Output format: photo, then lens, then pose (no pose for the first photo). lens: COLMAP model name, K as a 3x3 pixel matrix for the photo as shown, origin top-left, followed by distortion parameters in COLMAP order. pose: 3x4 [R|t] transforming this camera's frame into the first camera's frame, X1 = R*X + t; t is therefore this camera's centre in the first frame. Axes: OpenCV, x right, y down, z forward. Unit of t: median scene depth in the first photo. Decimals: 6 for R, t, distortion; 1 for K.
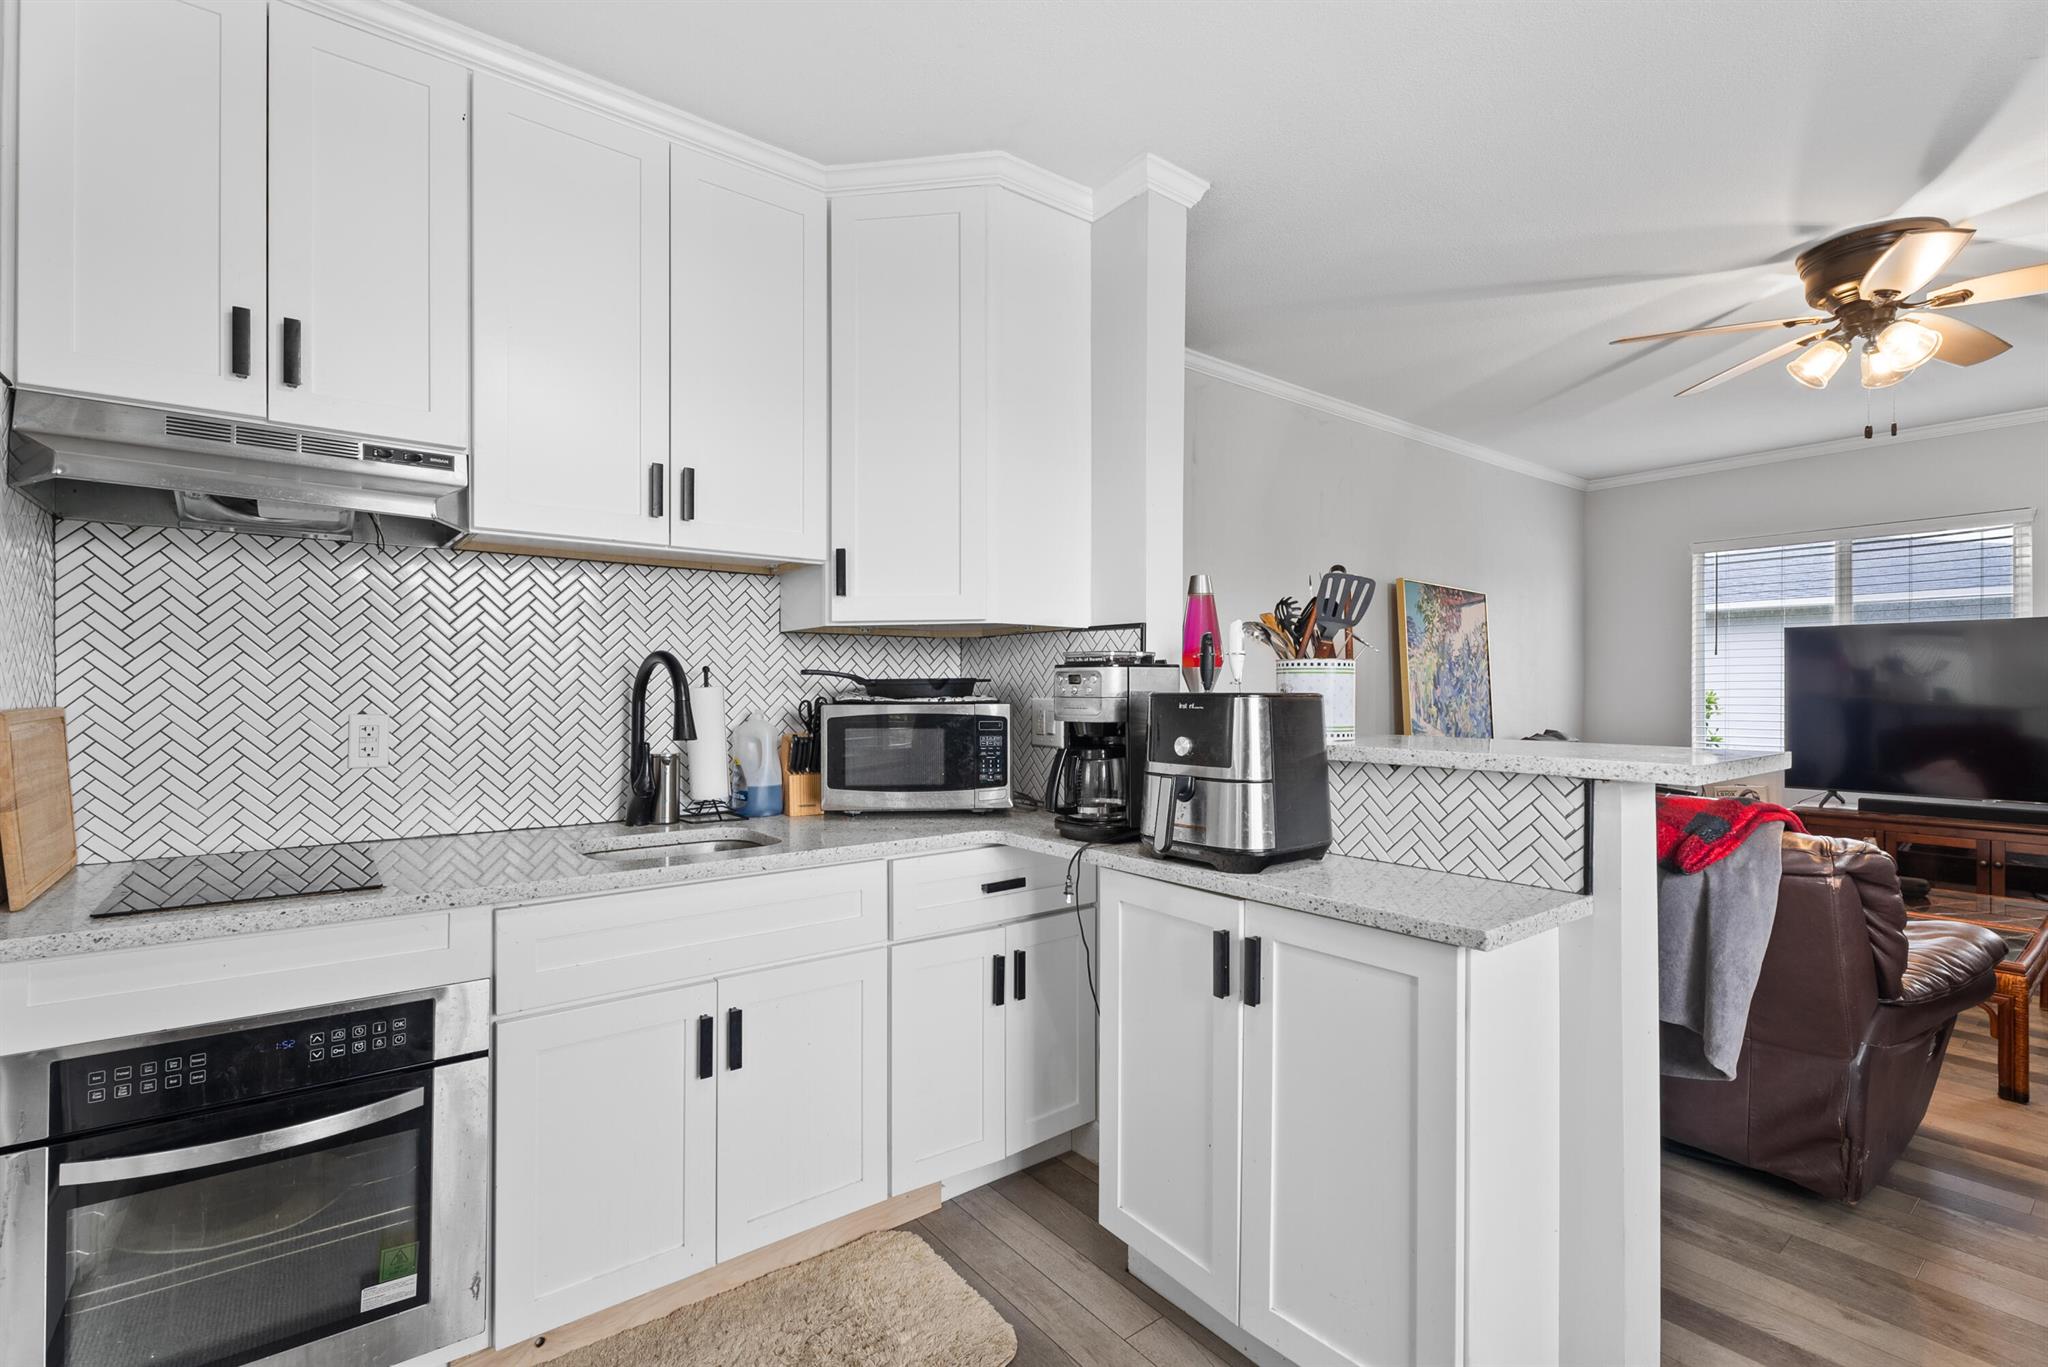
lens RADIAL K [[918.6, 0, 1017.5], [0, 918.6, 693.5], [0, 0, 1]] dist [0.004934, 0.000477]
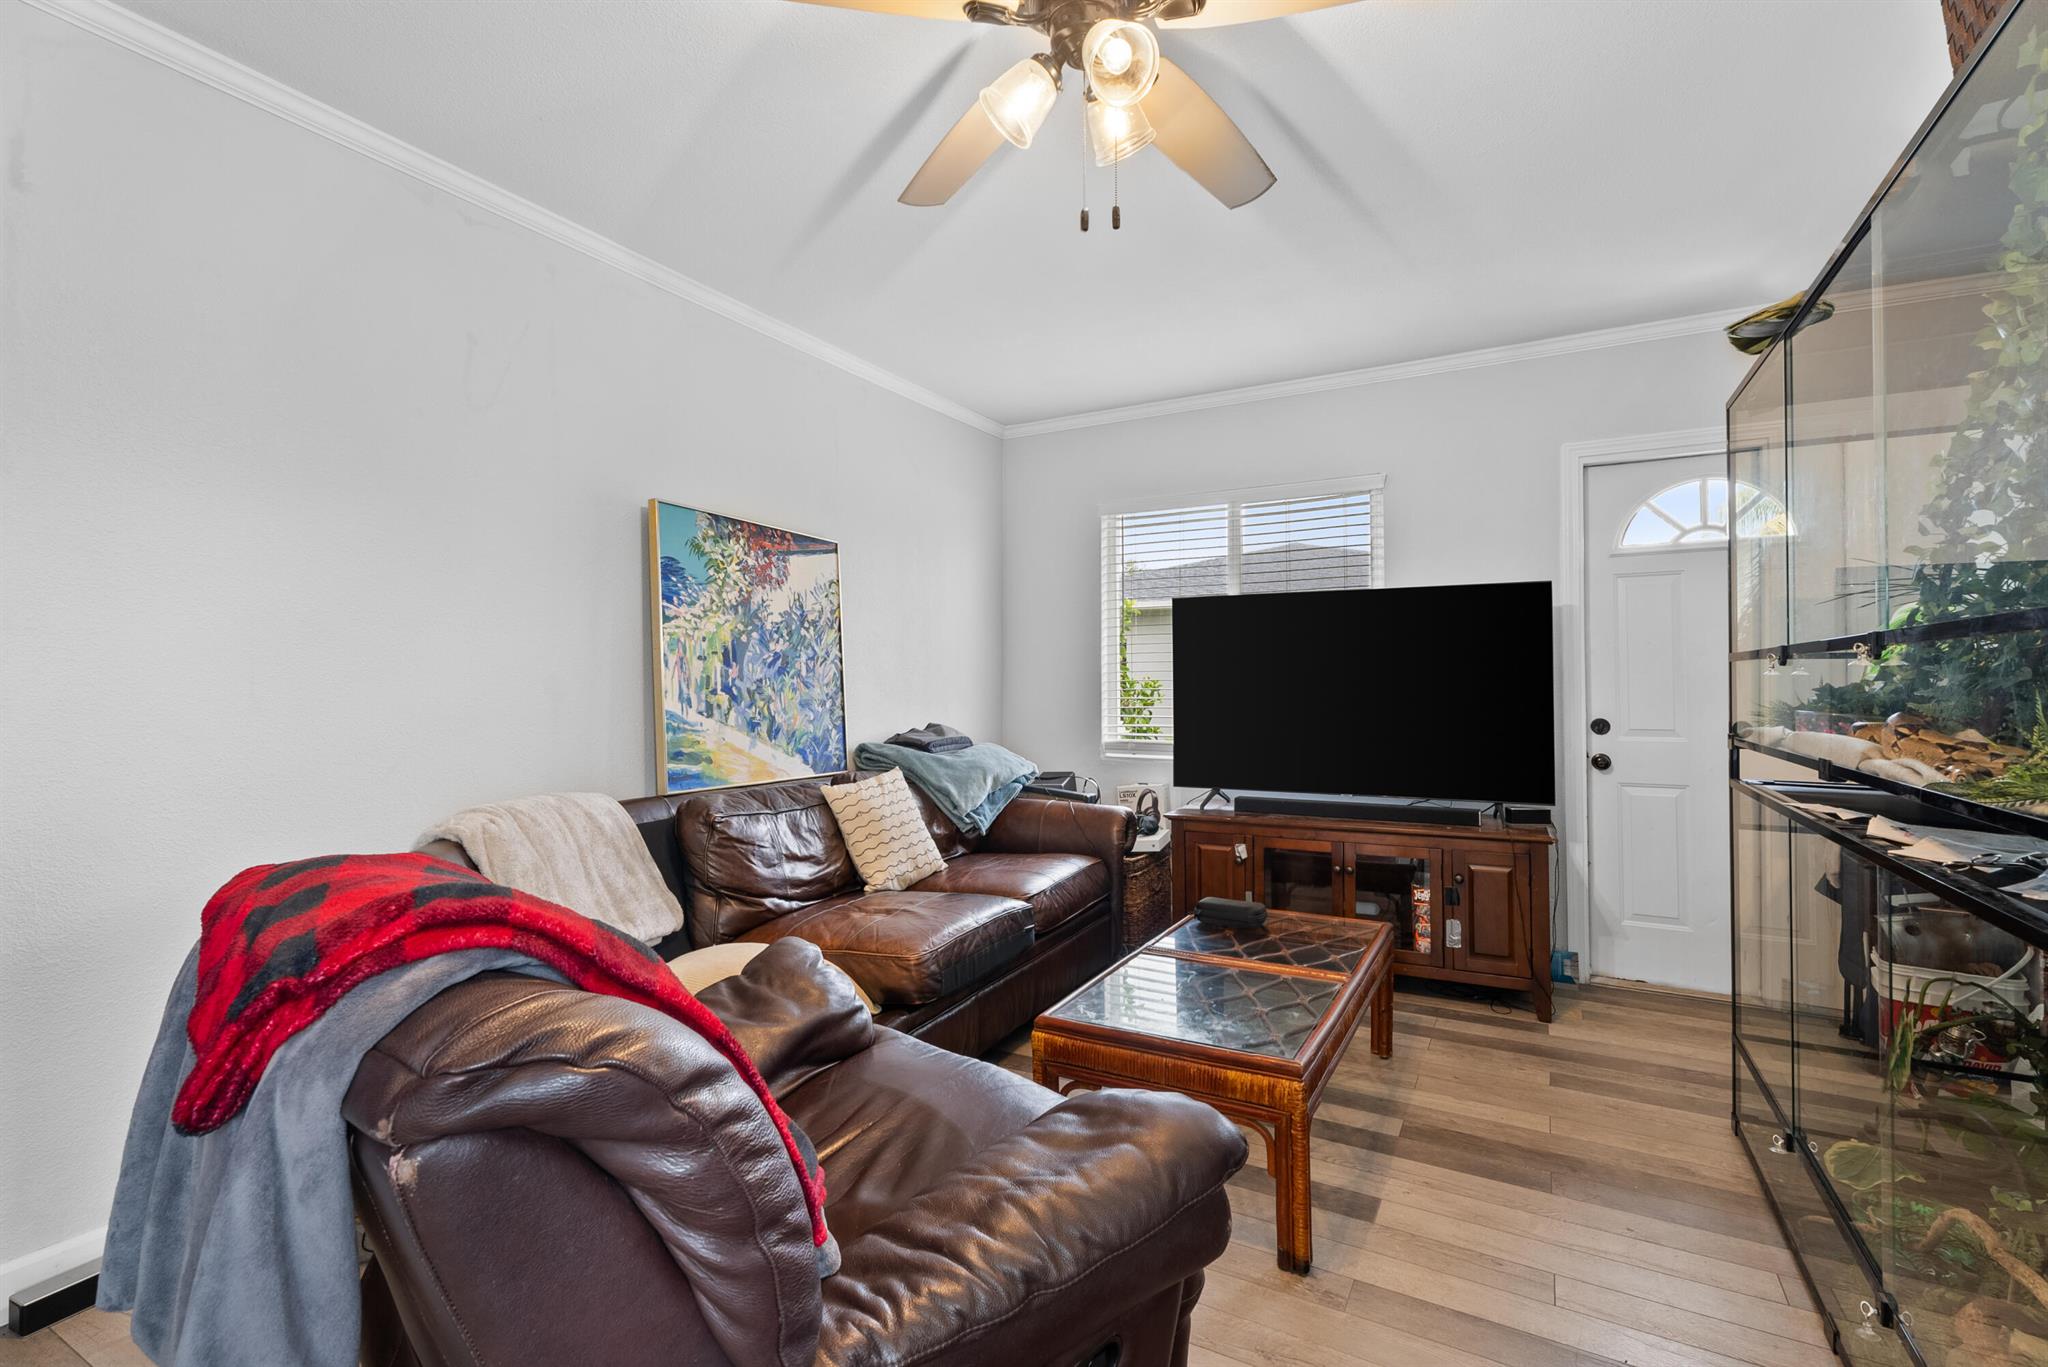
lens RADIAL K [[918.6, 0, 1024.8], [0, 918.6, 677.0], [0, 0, 1]] dist [0.004934, 0.000477]
pose [[0.924130, 0.000013, 0.382078, 0.436858], [0.007257, 0.999819, -0.017588, 0.017502], [-0.382009, 0.019026, 0.923963, 0.309128]]
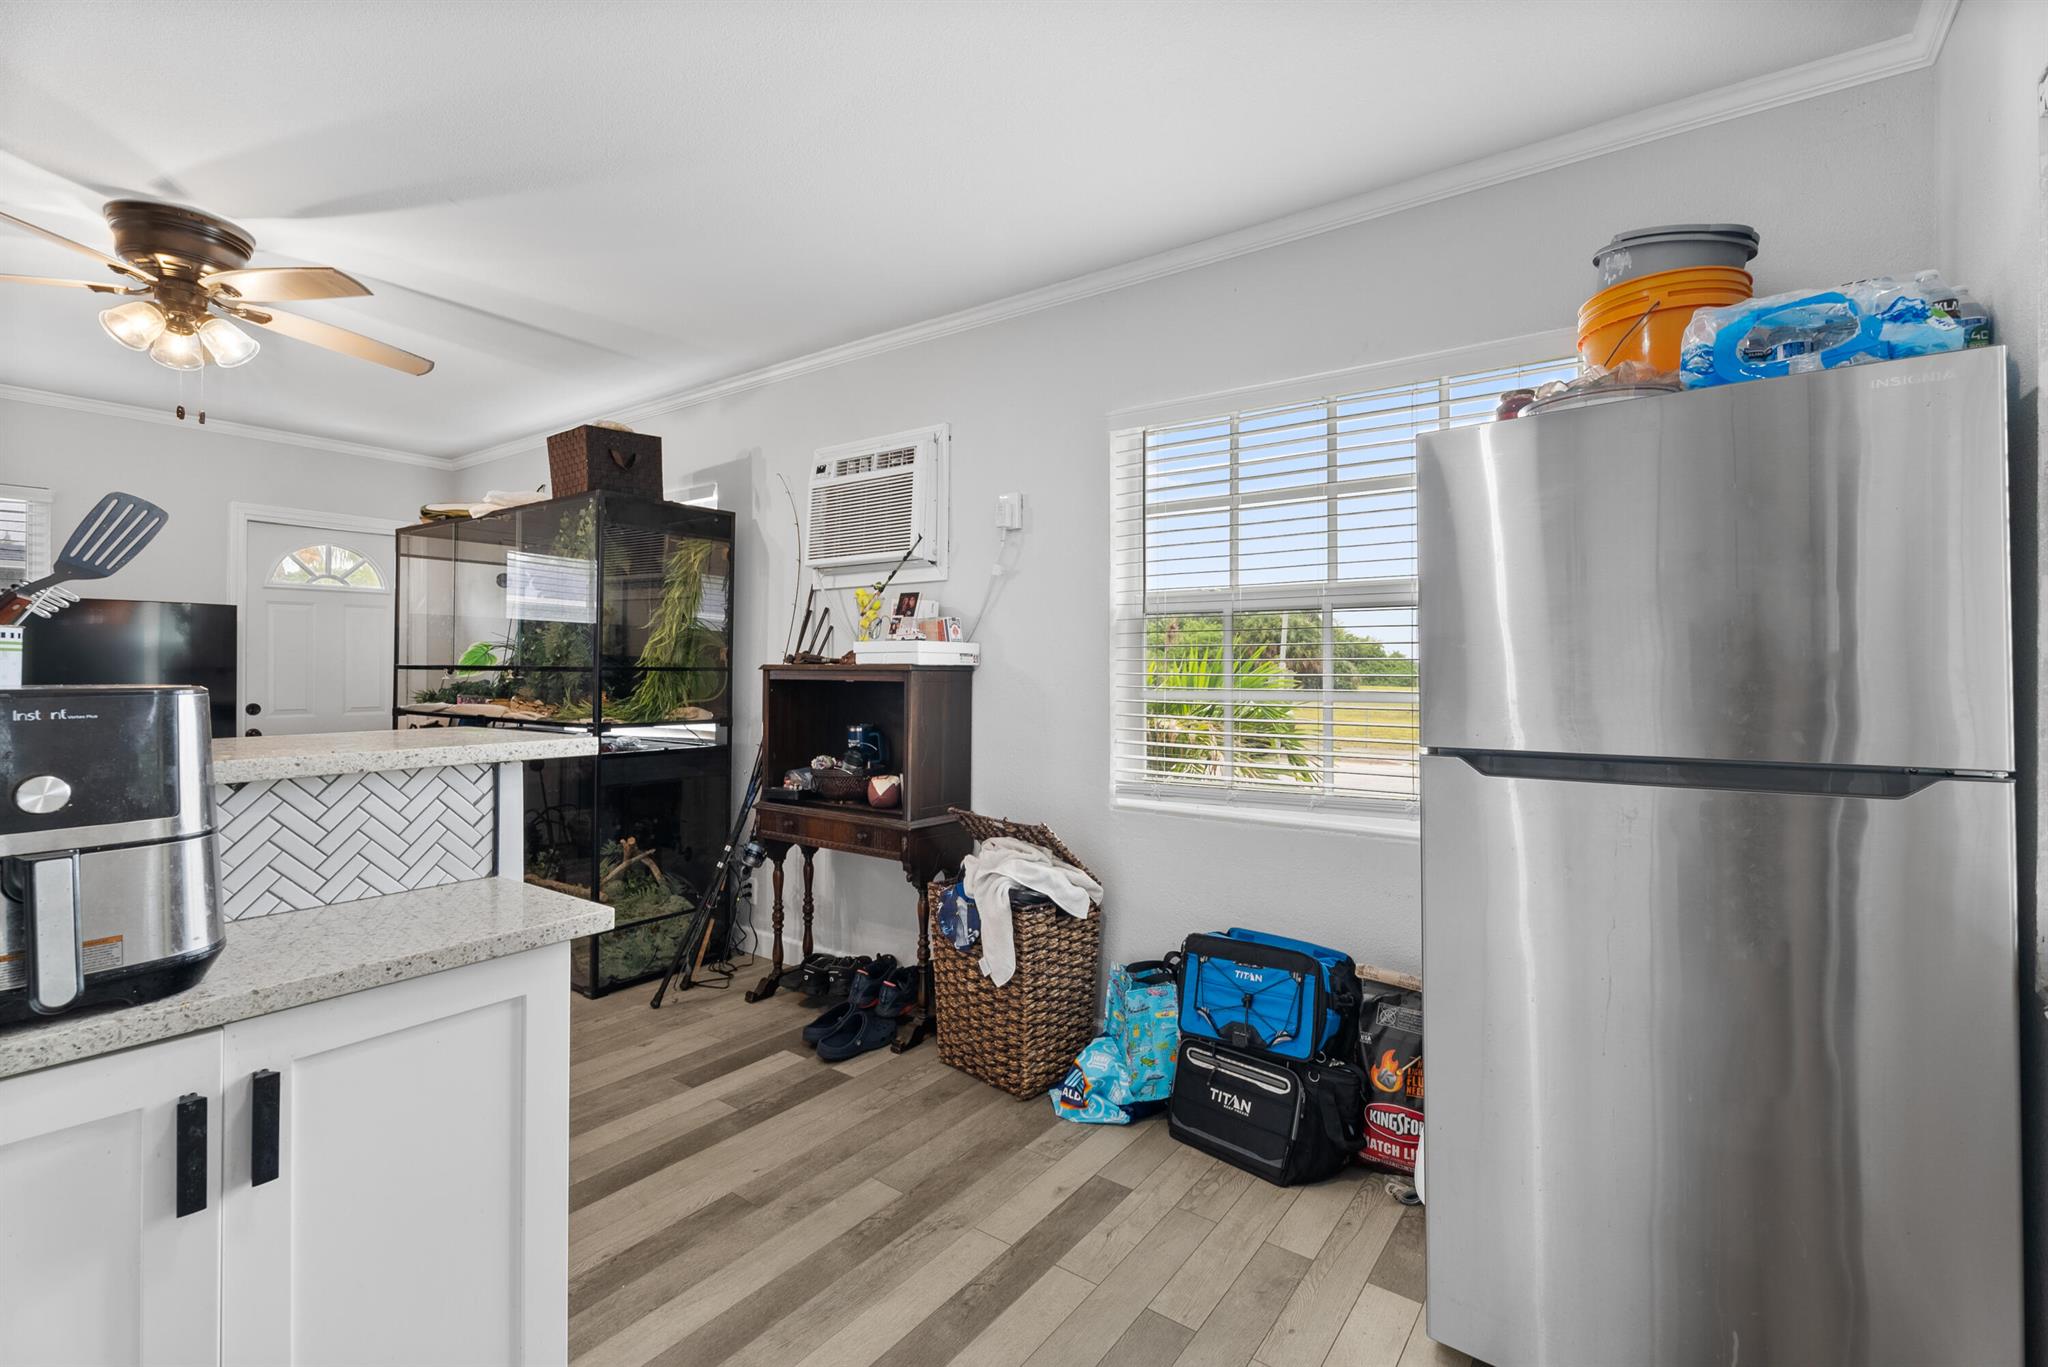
lens RADIAL K [[918.6, 0, 1024.8], [0, 918.6, 666.9], [0, 0, 1]] dist [0.004934, 0.000477]
pose [[-0.275592, -0.004335, 0.961265, -0.195475], [0.004855, 0.999971, 0.005901, -0.006088], [-0.961262, 0.006293, -0.275563, 0.265721]]
